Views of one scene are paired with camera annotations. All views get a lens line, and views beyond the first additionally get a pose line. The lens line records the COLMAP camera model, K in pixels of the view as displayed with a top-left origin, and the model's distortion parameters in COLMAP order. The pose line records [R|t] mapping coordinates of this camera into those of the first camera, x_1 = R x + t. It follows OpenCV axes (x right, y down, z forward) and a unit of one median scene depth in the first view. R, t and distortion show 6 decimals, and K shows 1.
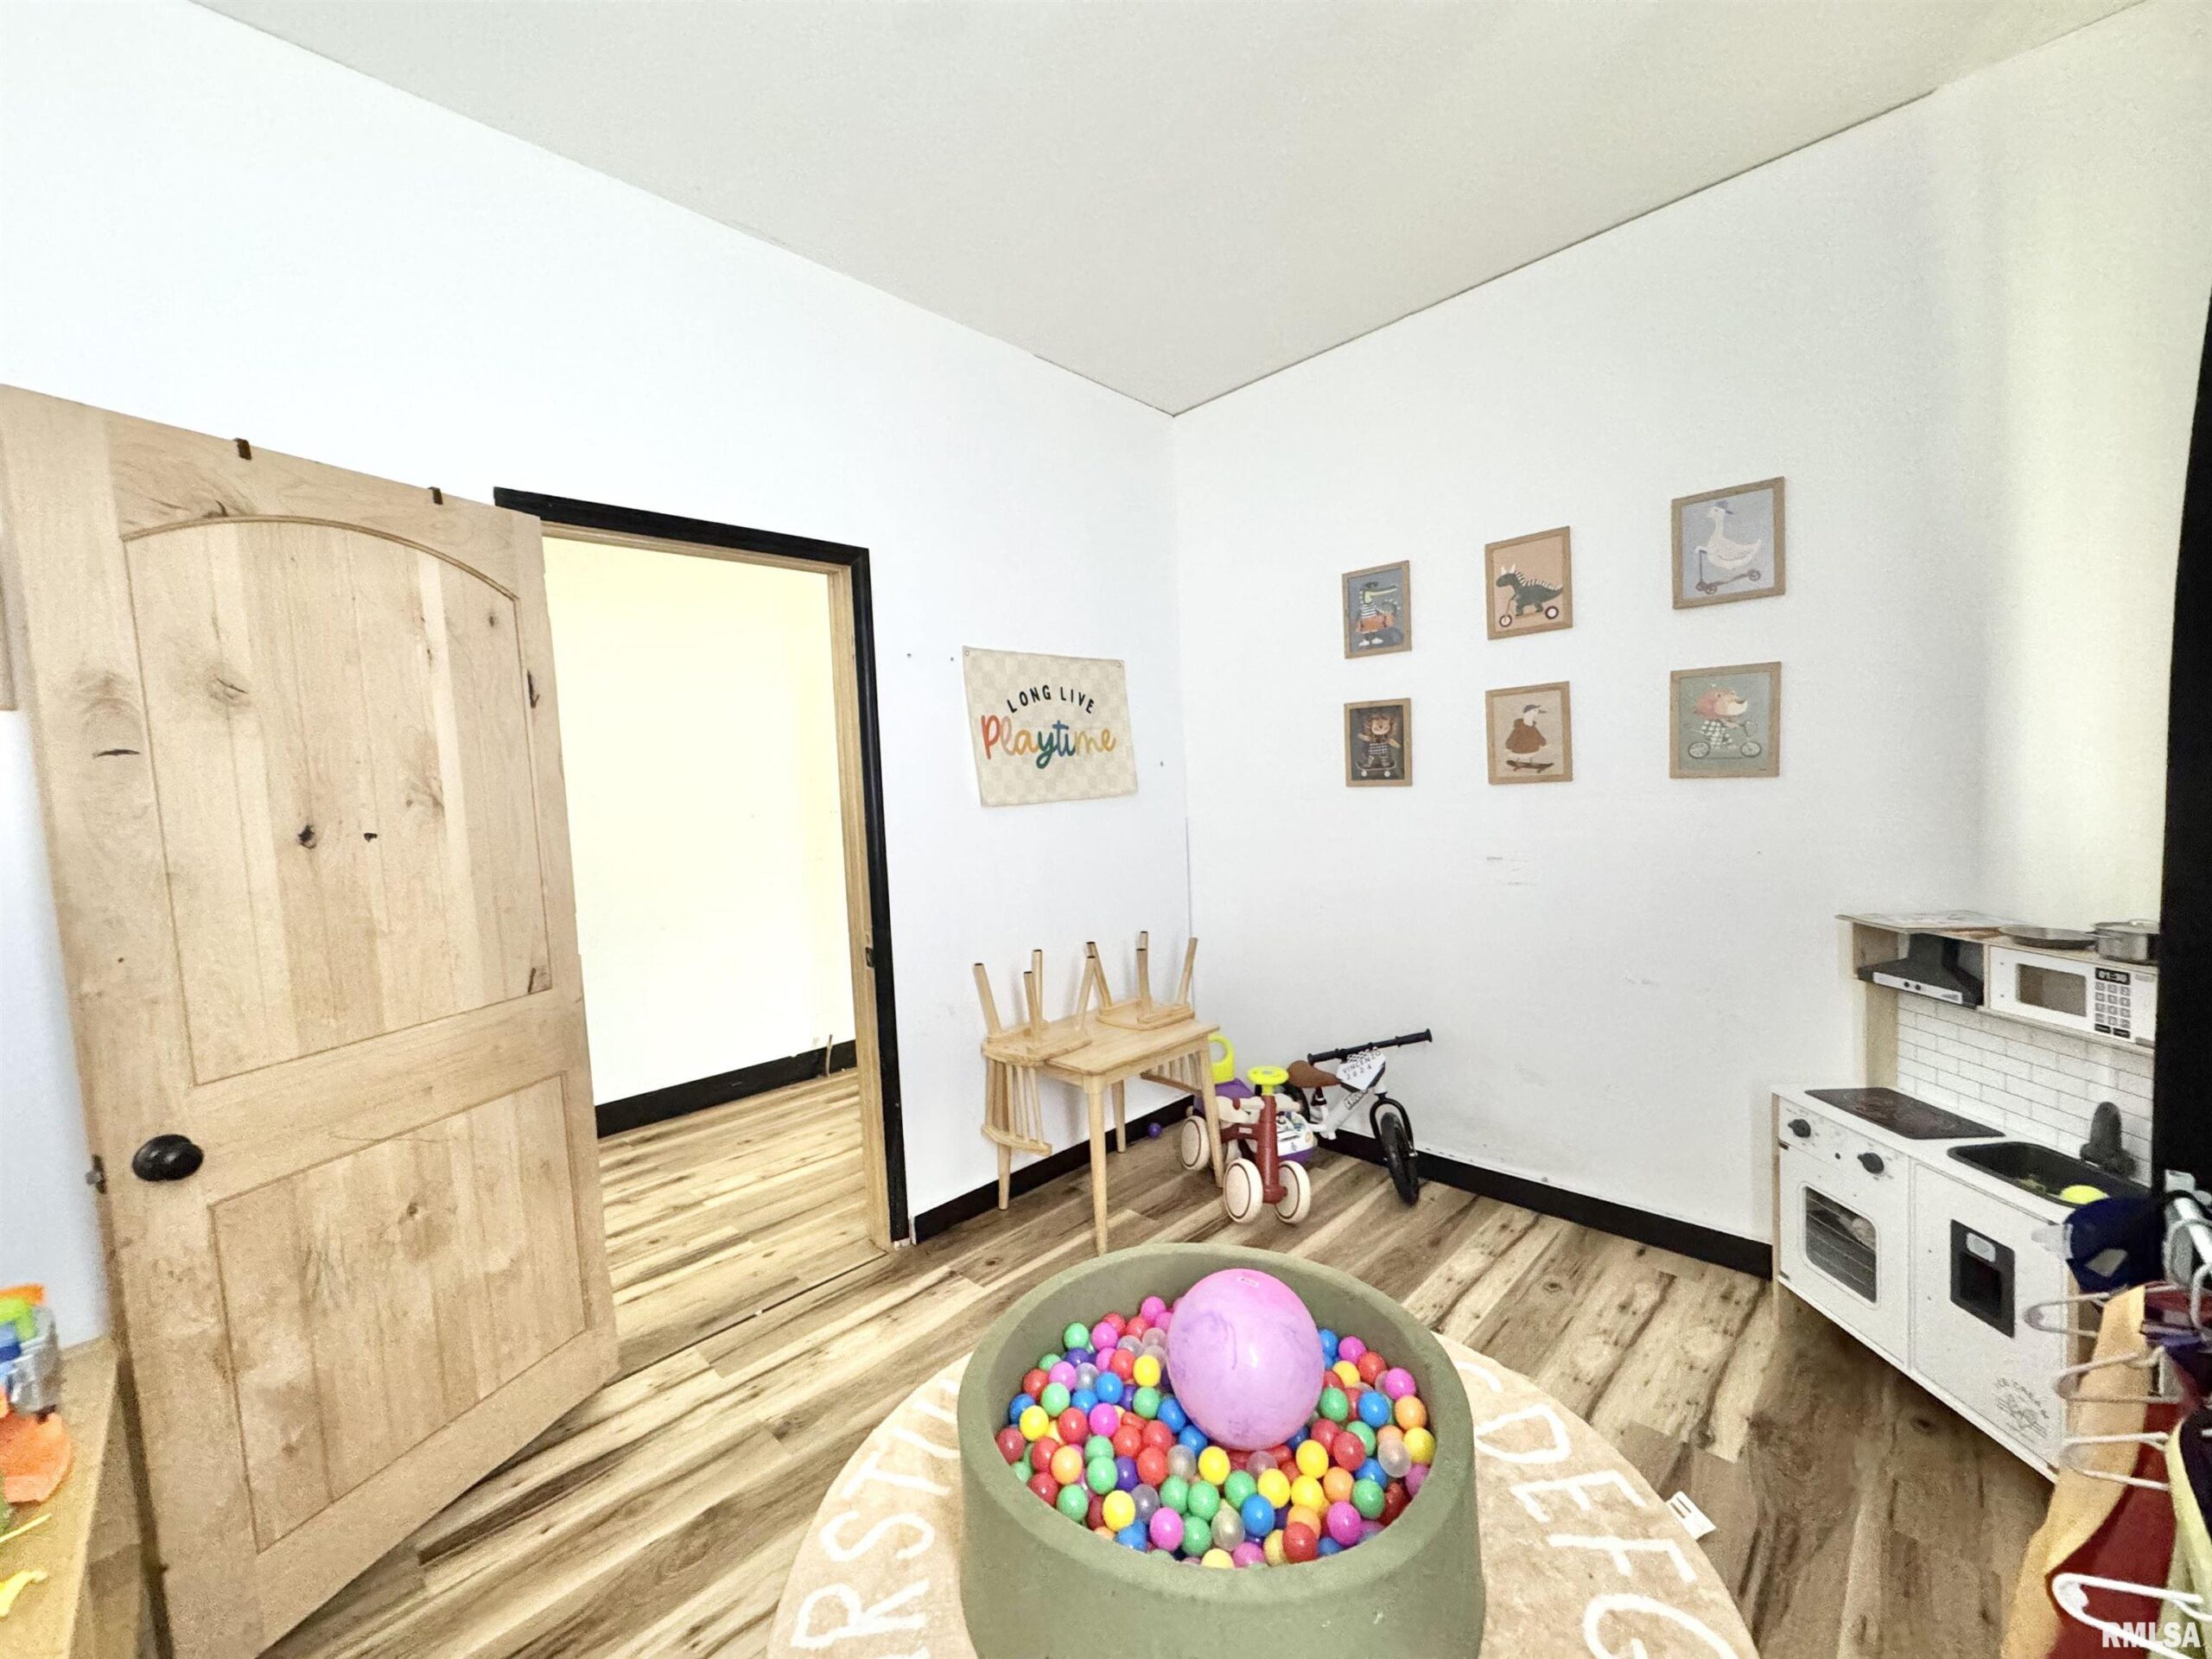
lens RADIAL K [[880.5, 0, 1105.5], [0, 880.5, 827.5], [0, 0, 1]] dist [-0.001363, -0.000226]
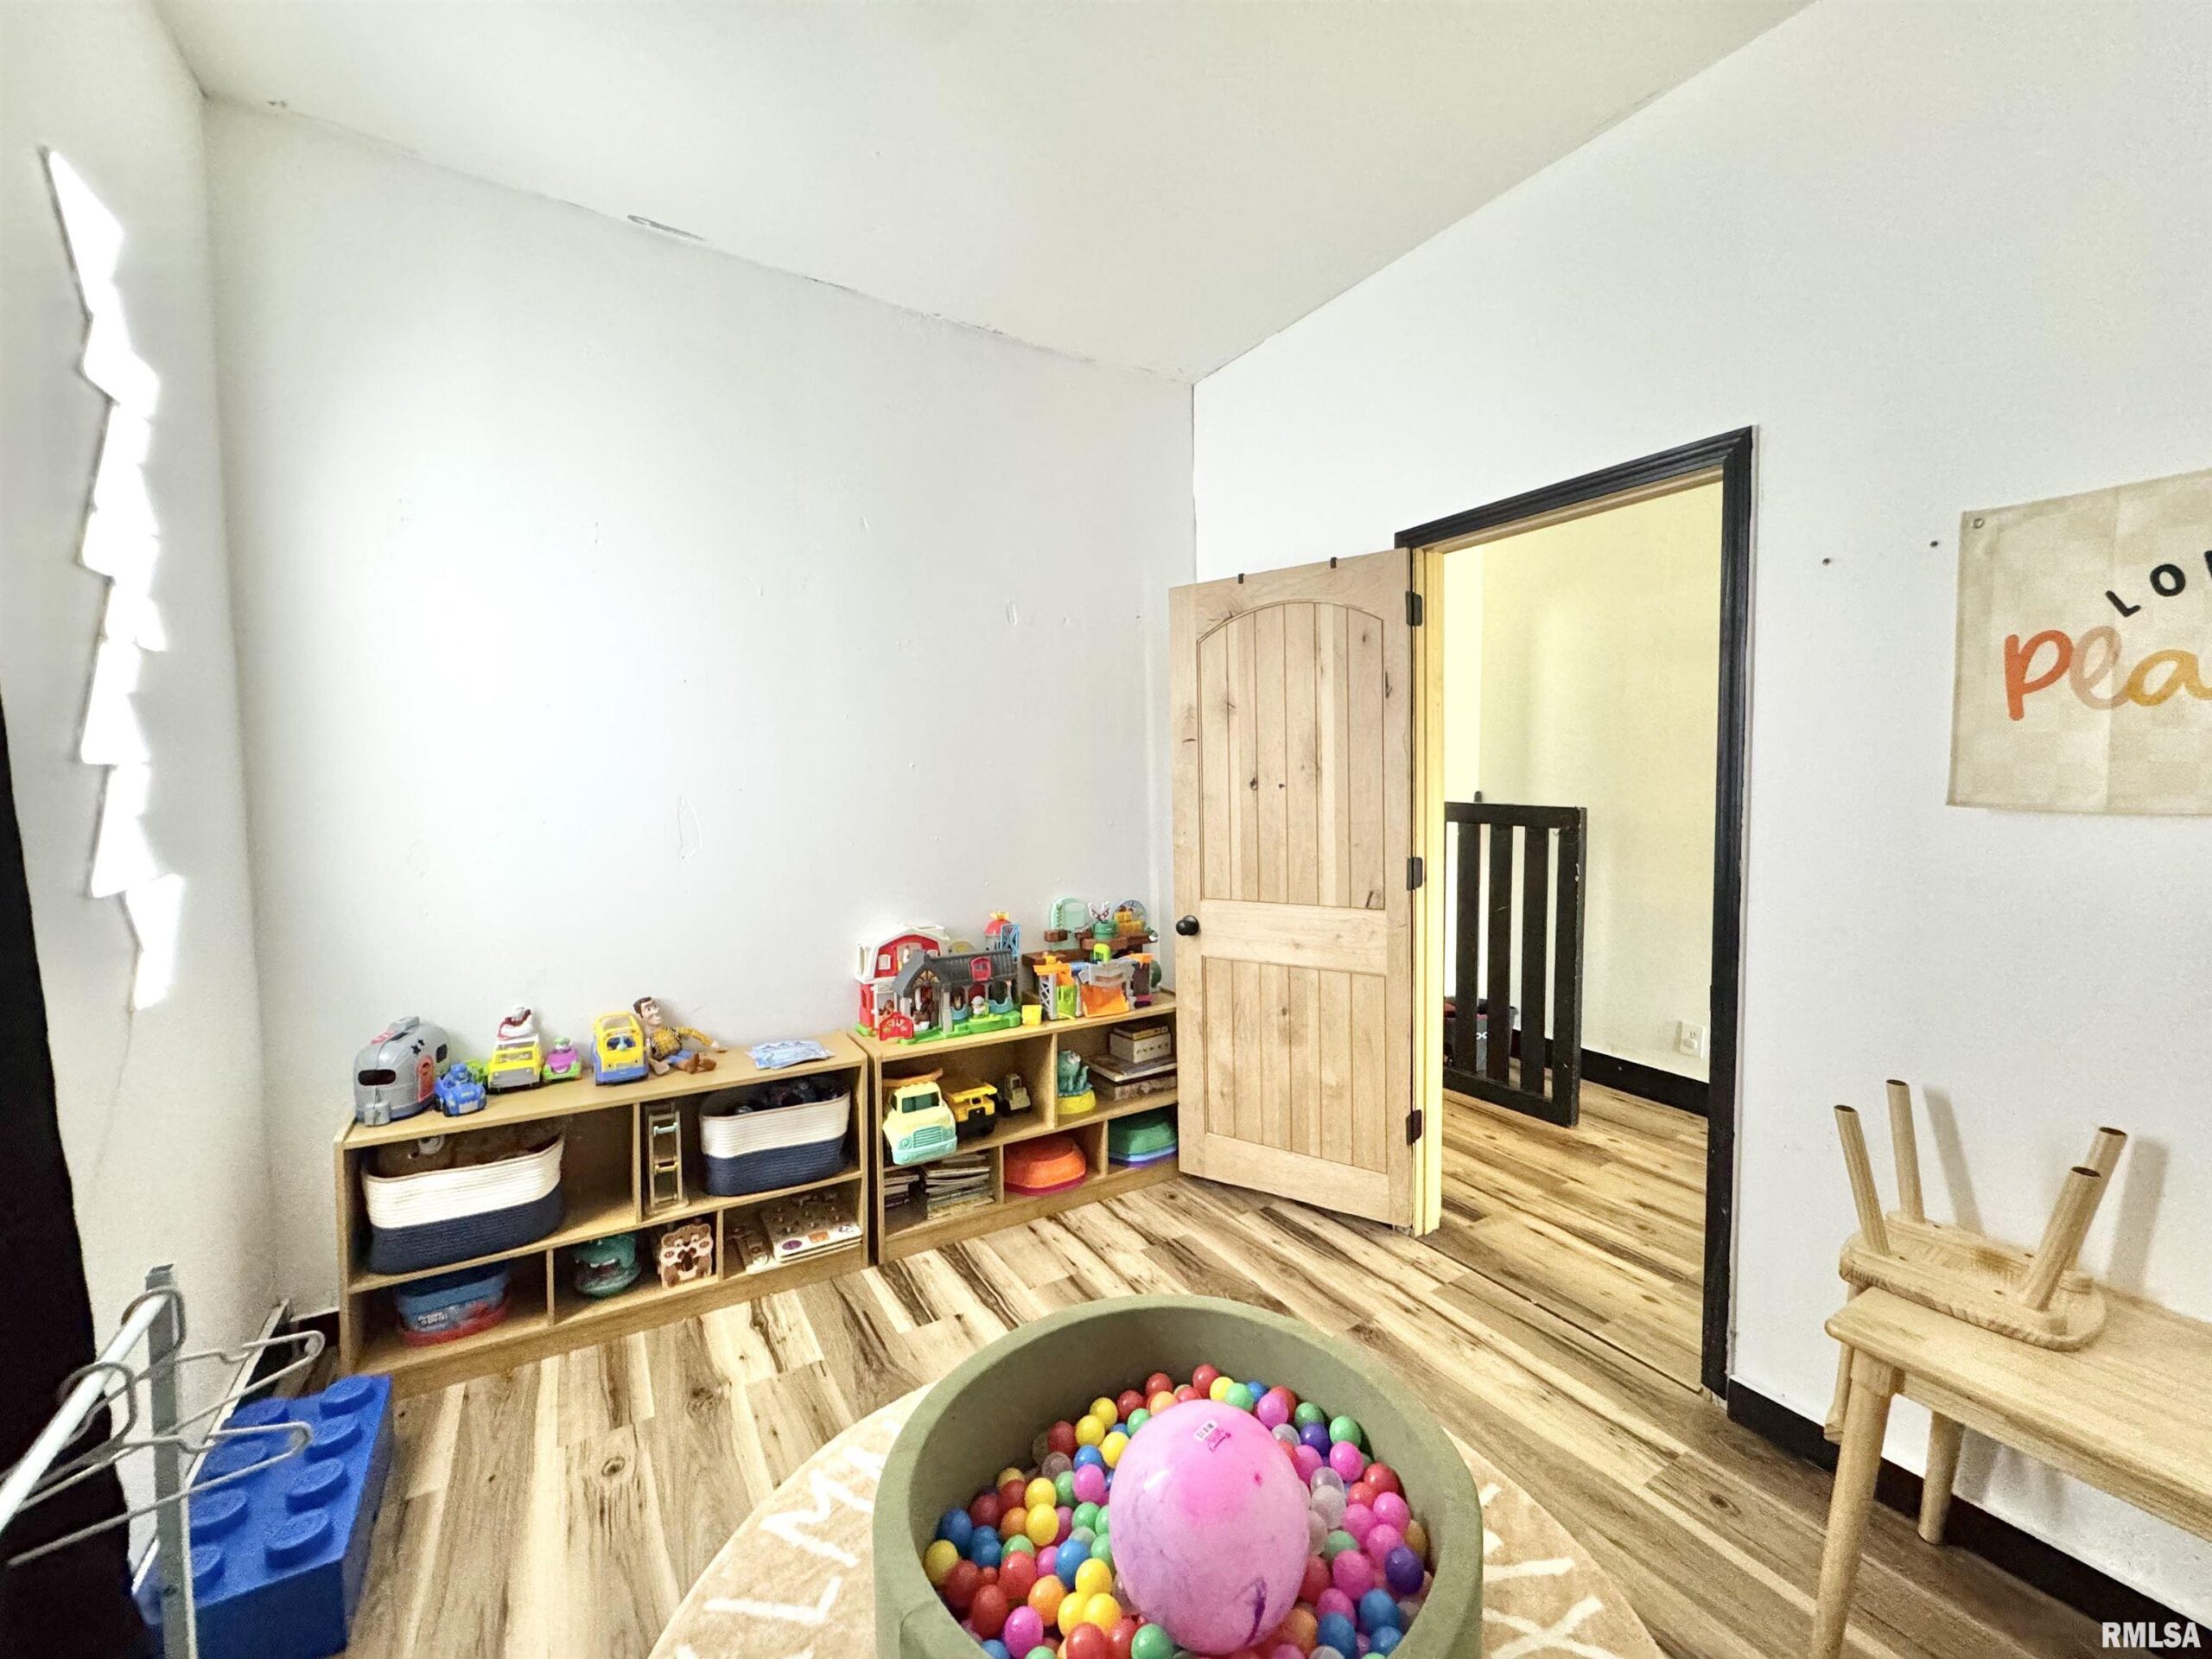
lens RADIAL K [[880.5, 0, 1109.4], [0, 880.5, 826.2], [0, 0, 1]] dist [-0.001363, -0.000226]
pose [[-0.245000, 0.104247, -0.963902, 0.562344], [-0.038694, 0.992359, 0.117160, -0.062317], [0.968751, 0.066001, -0.239094, 0.690486]]
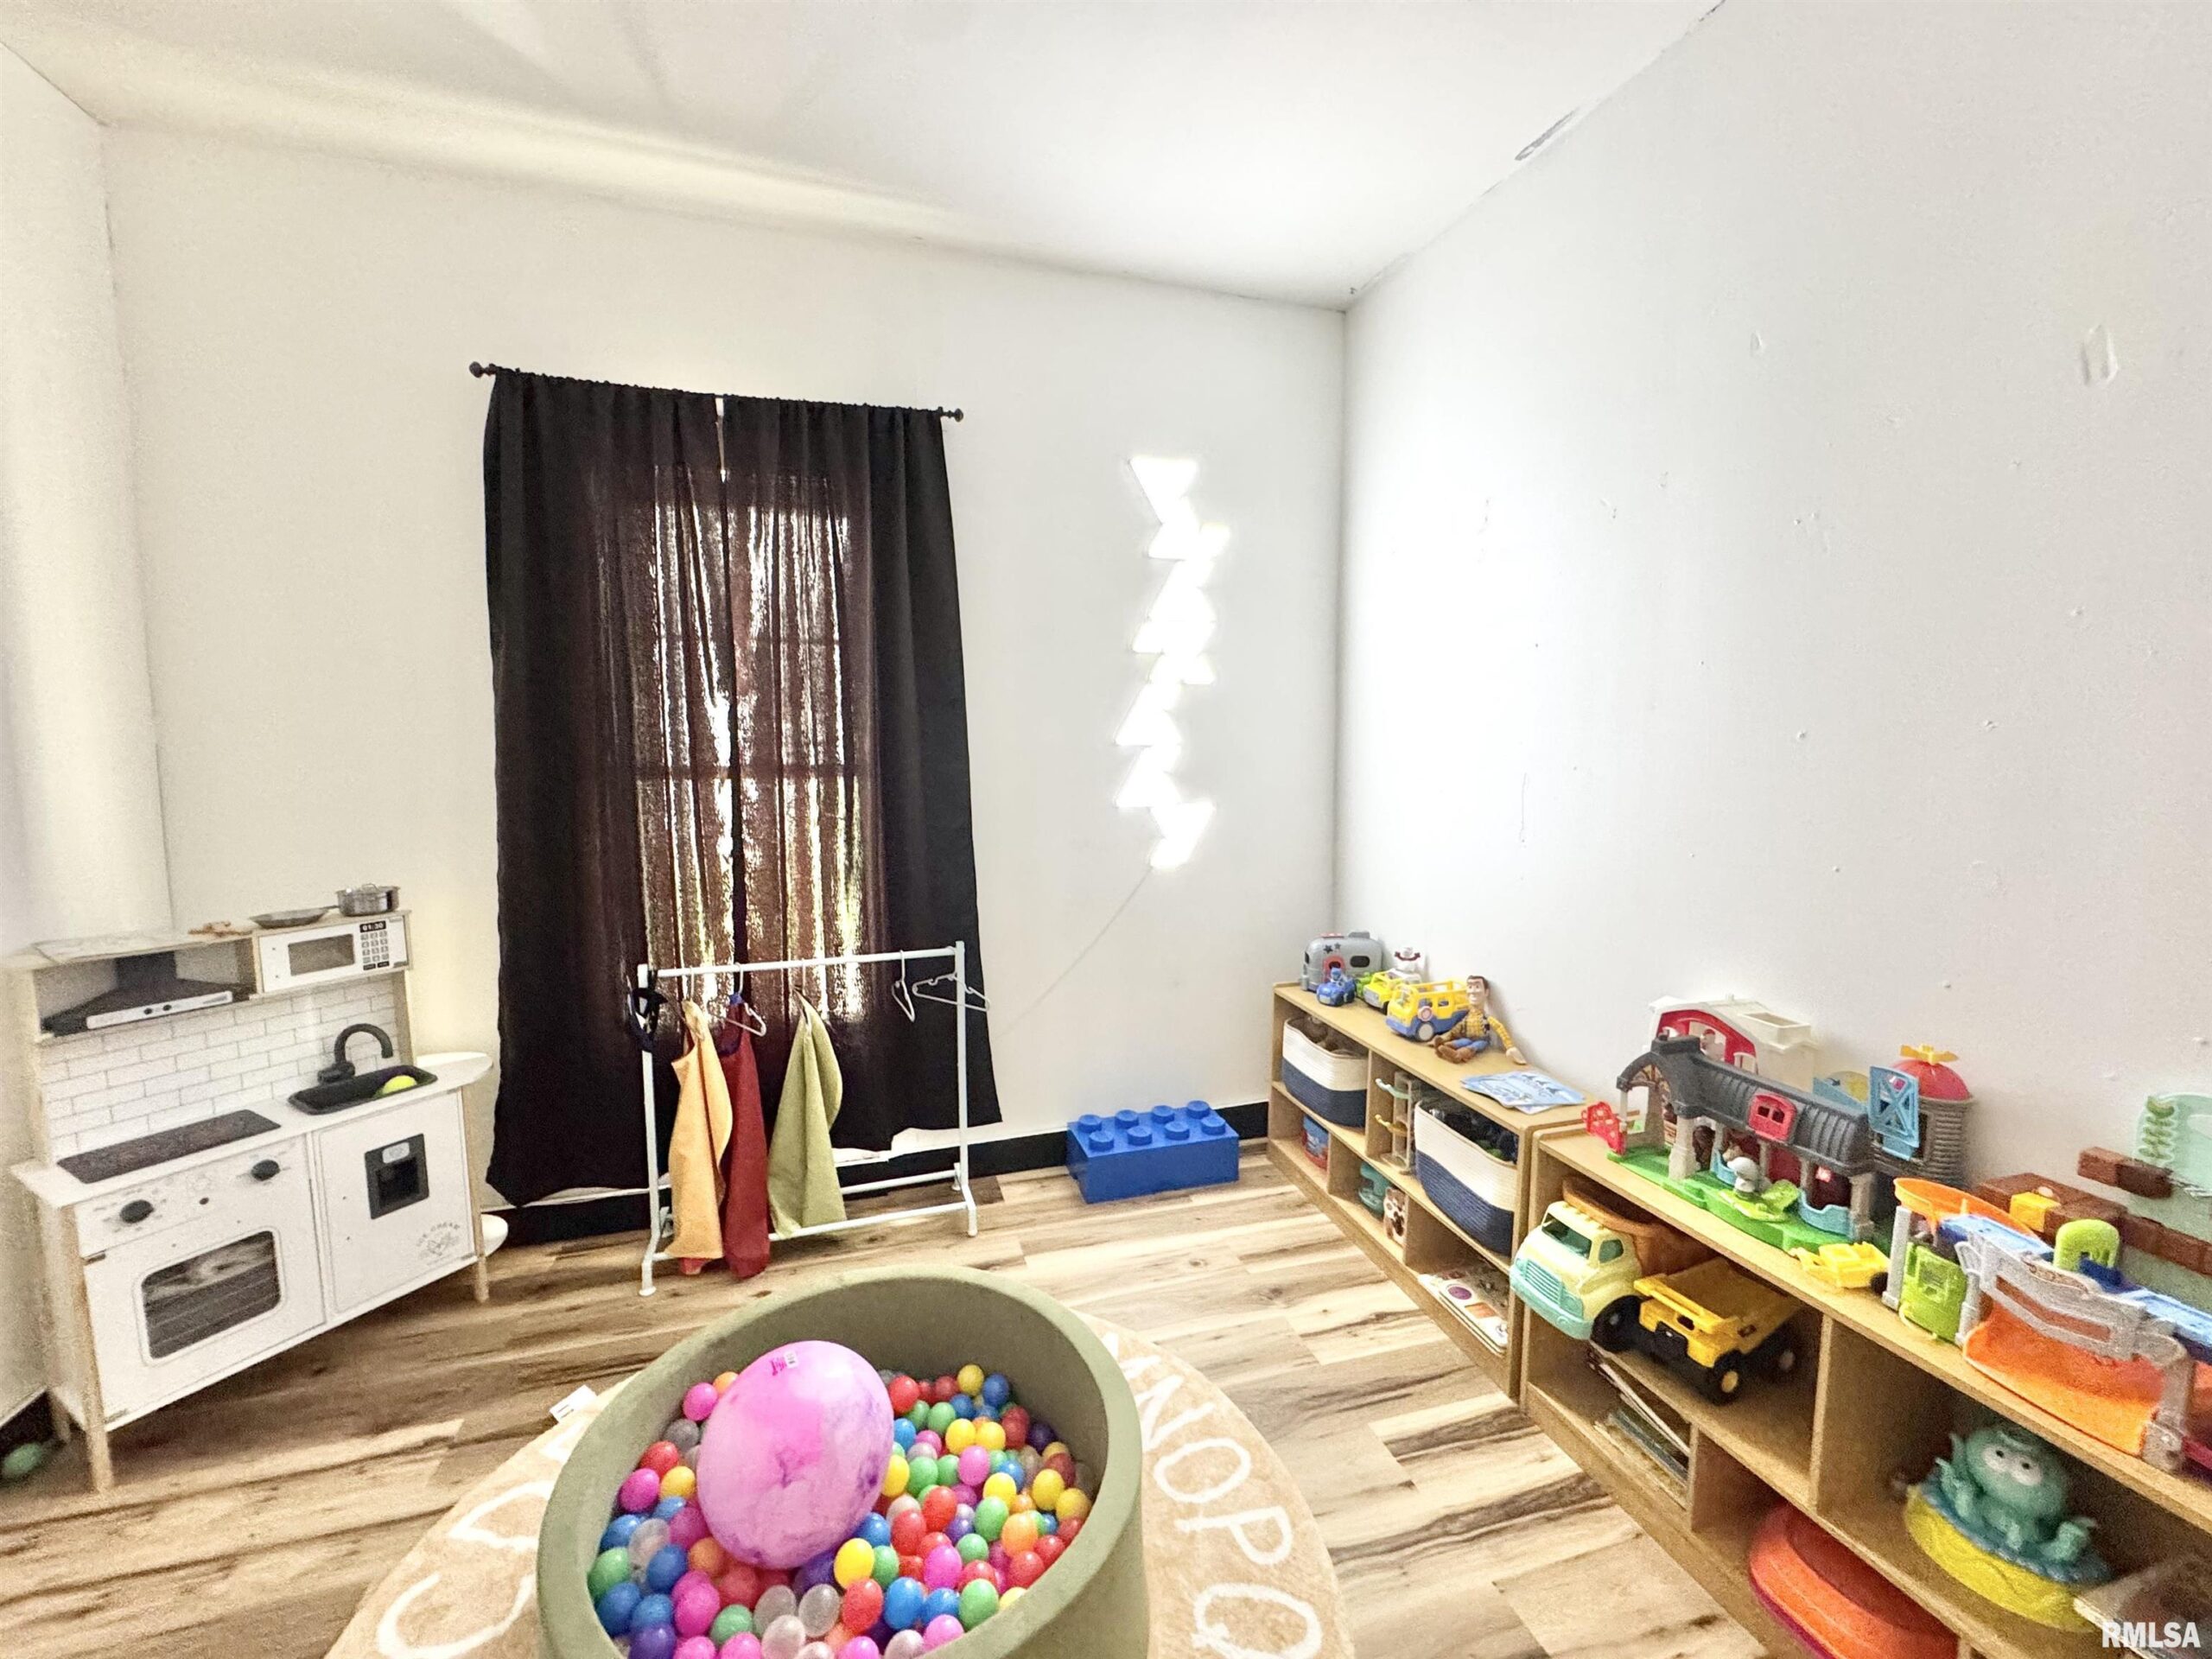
lens RADIAL K [[880.5, 0, 1109.1], [0, 880.5, 830.6], [0, 0, 1]] dist [-0.001363, -0.000226]
pose [[-0.872765, 0.003782, 0.488126, -0.331554], [0.068409, 0.991050, 0.114635, -0.037081], [-0.483324, 0.133441, -0.865212, 0.976204]]
